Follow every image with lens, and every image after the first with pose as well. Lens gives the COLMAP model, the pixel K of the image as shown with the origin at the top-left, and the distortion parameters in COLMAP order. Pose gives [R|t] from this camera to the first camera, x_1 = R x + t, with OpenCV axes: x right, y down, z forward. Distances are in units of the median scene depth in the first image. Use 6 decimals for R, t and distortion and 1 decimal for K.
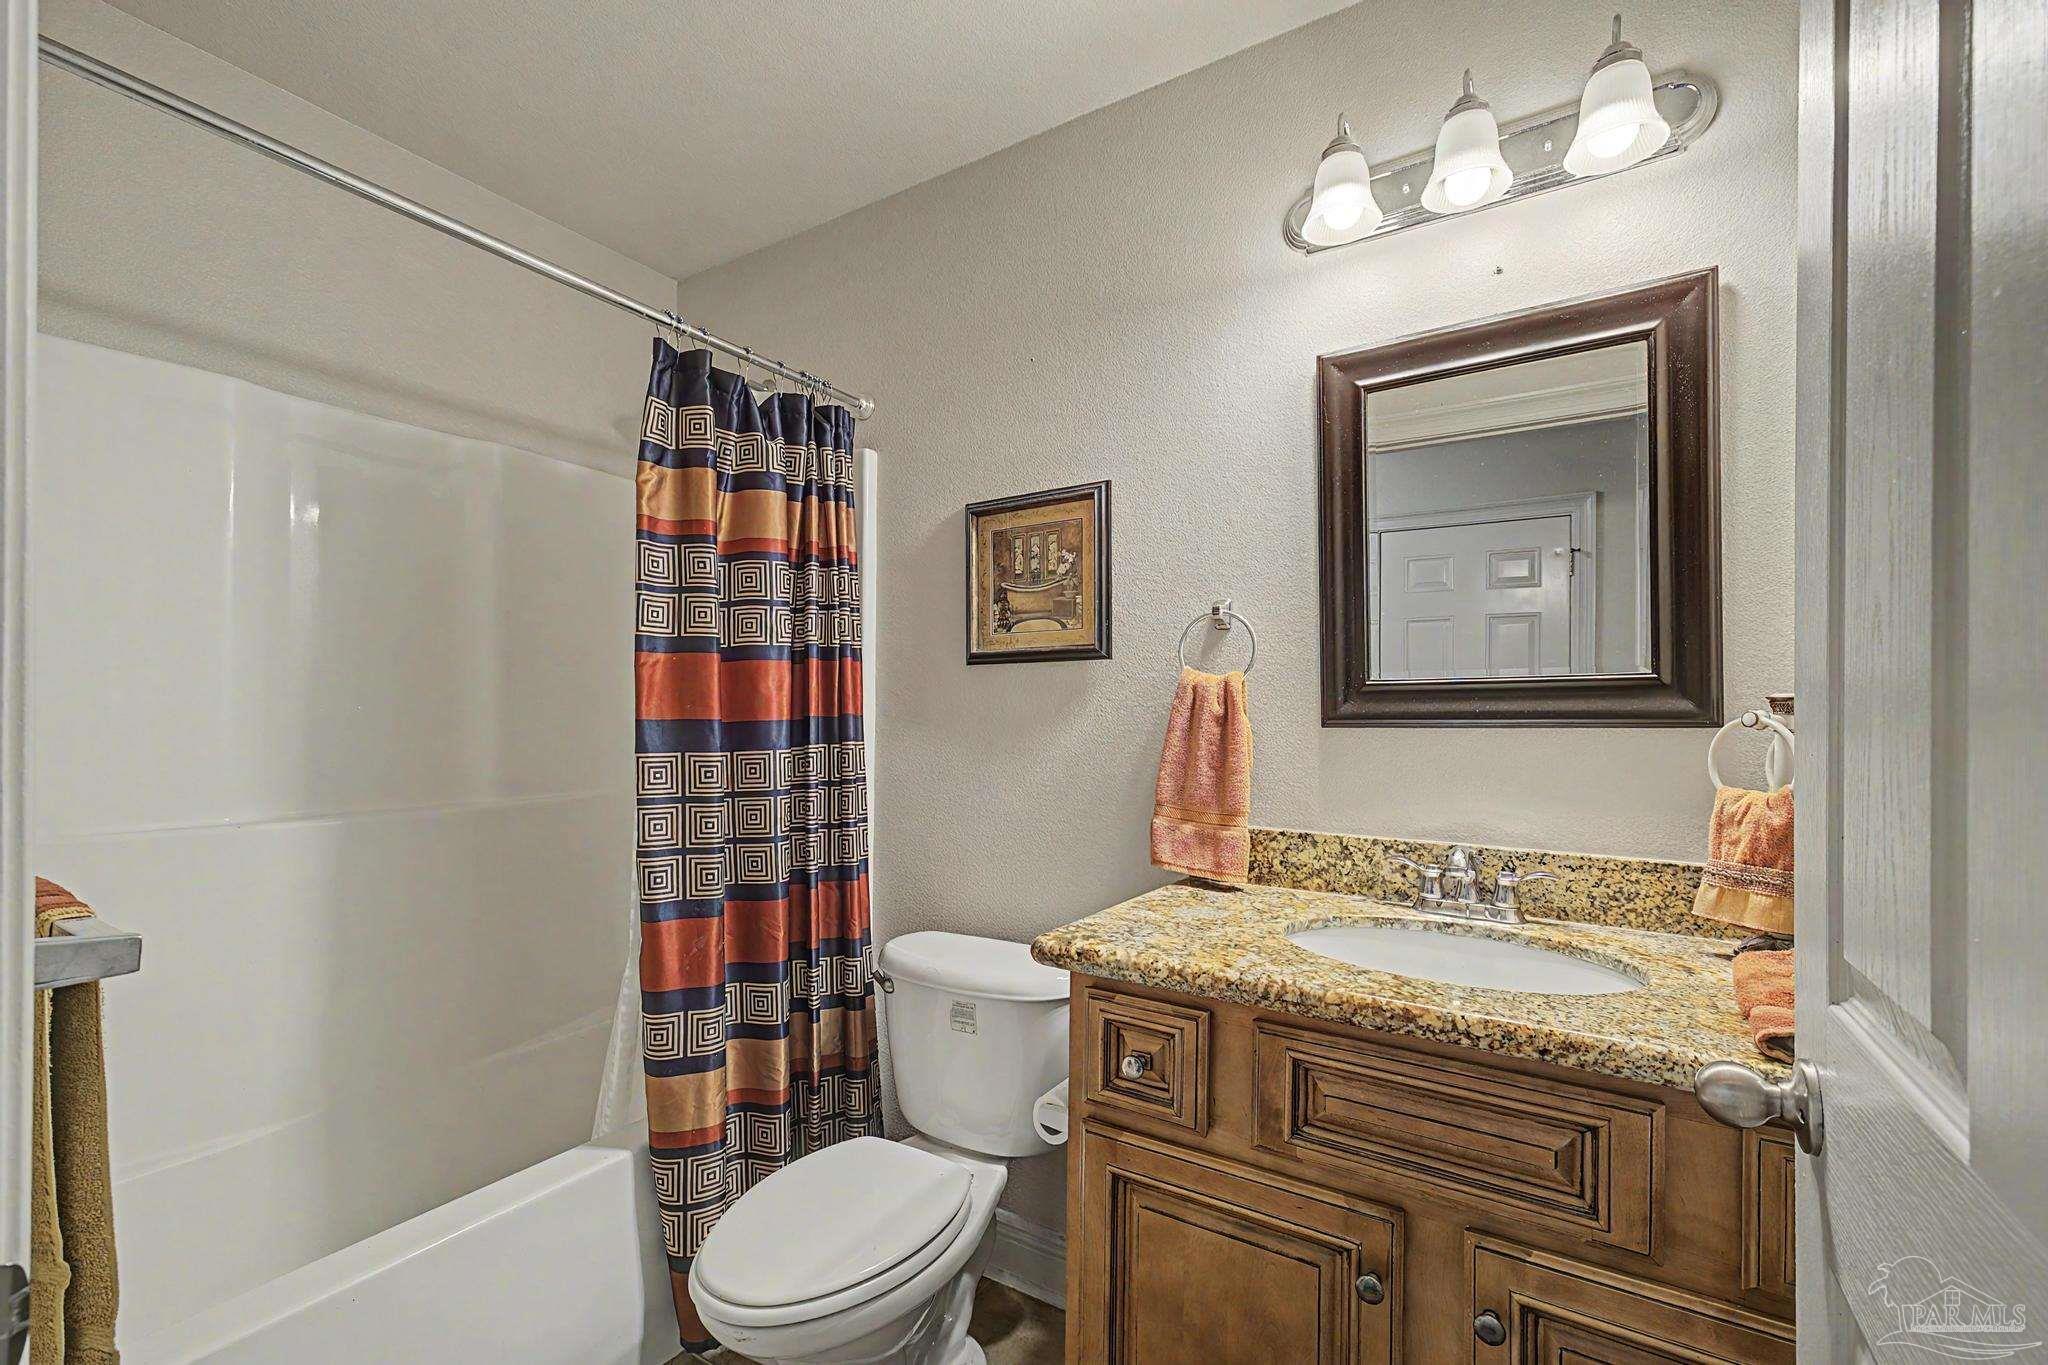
lens RADIAL K [[877.8, 0, 1016.2], [0, 877.8, 710.2], [0, 0, 1]] dist [0.009045, -0.000435]
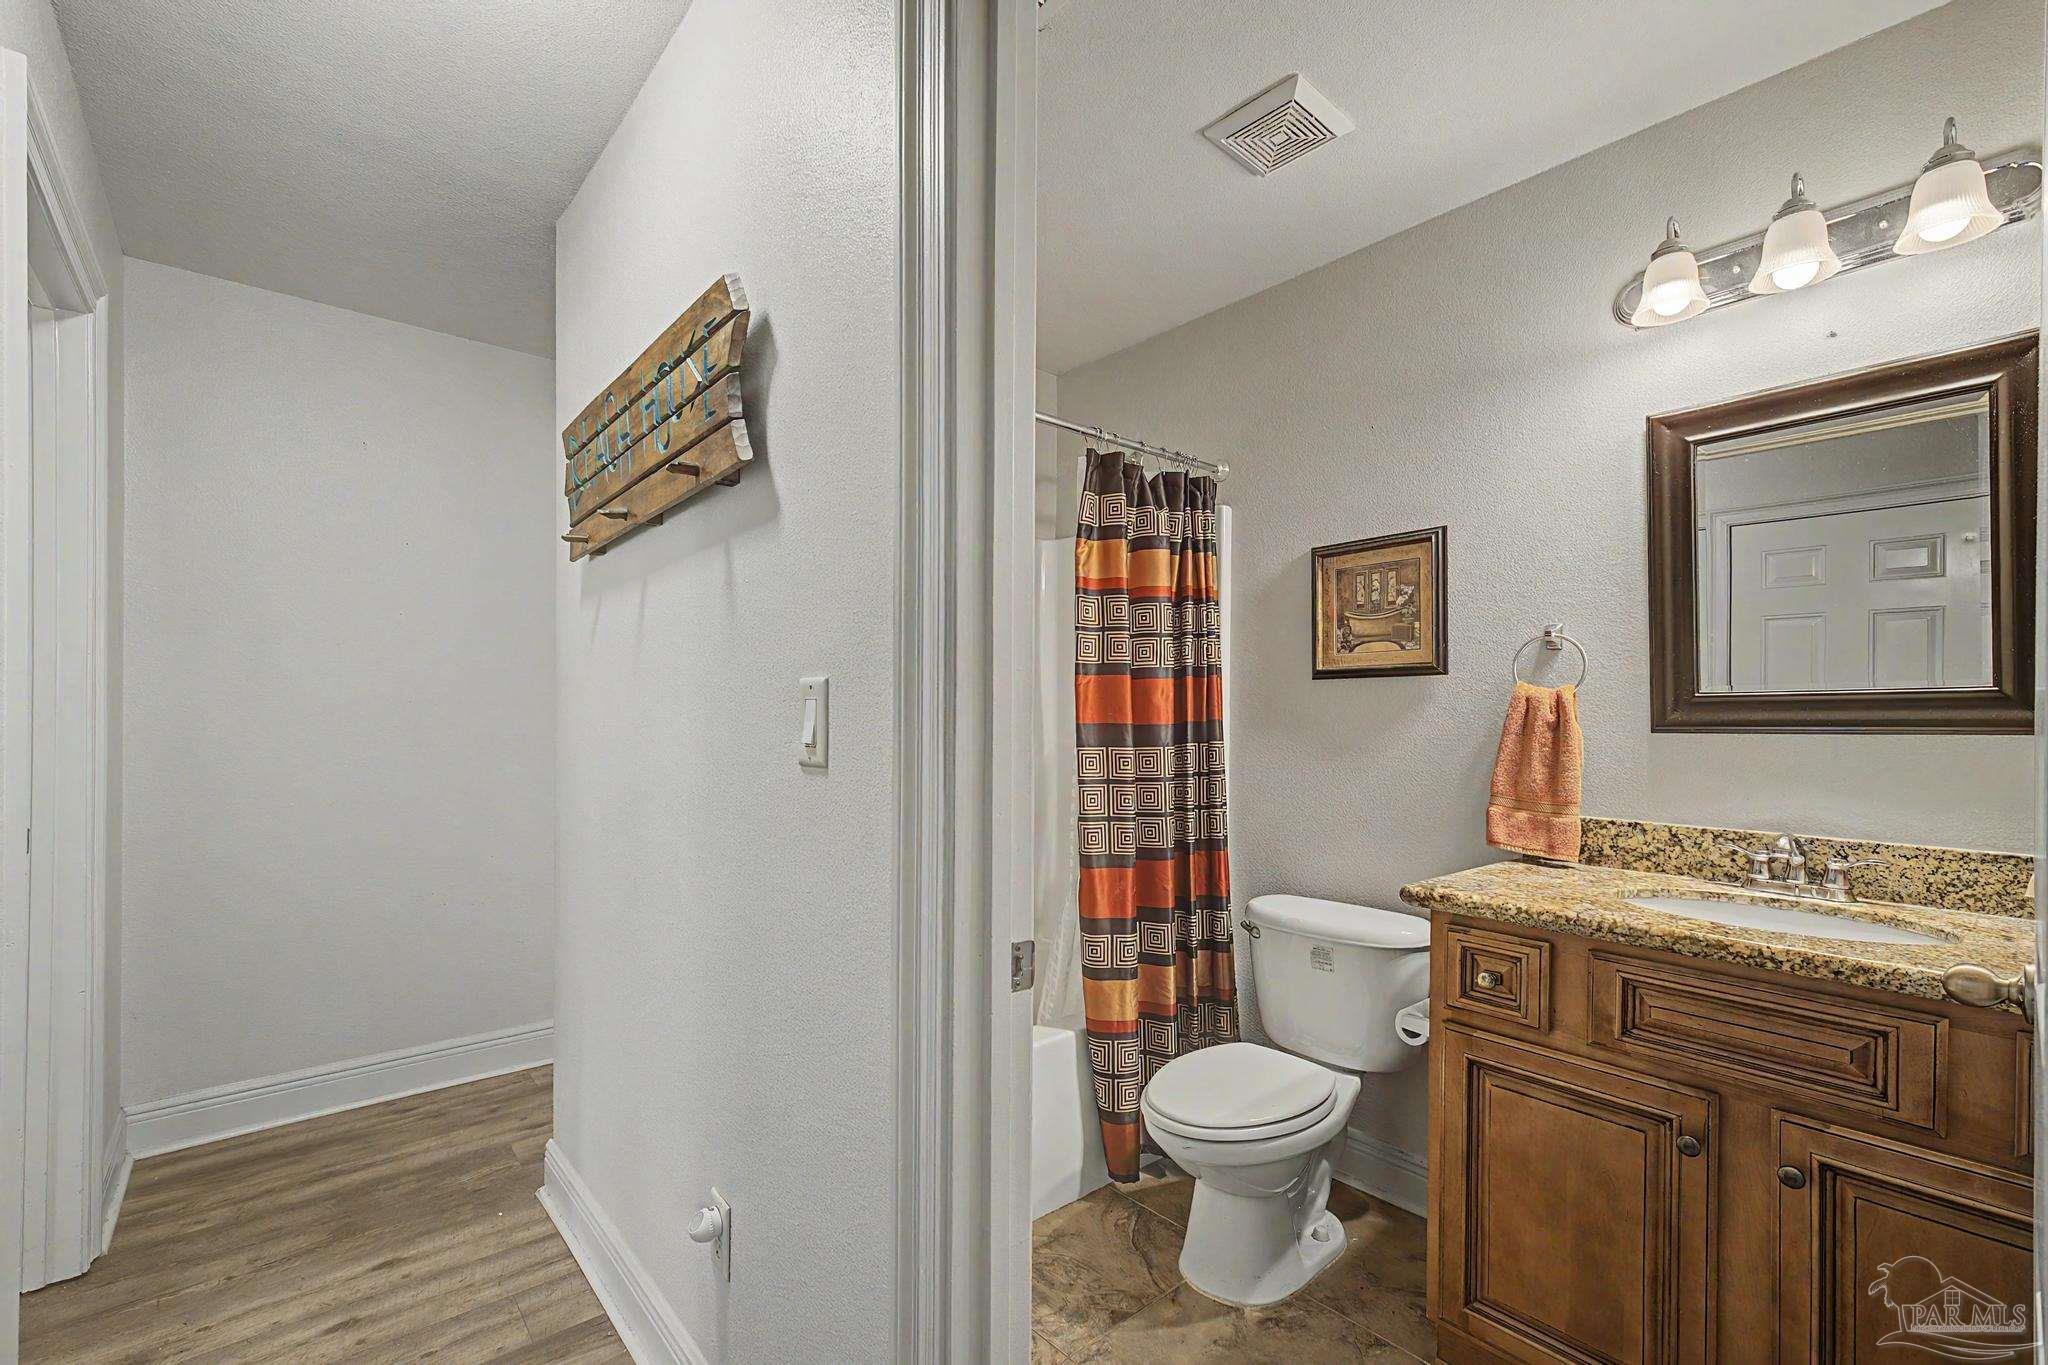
lens RADIAL K [[877.8, 0, 1016.2], [0, 877.8, 710.2], [0, 0, 1]] dist [0.009045, -0.000435]
pose [[0.955831, -0.000431, -0.293916, -0.116965], [0.000013, 0.999999, -0.001422, -0.008839], [0.293916, 0.001356, 0.955830, -0.375428]]
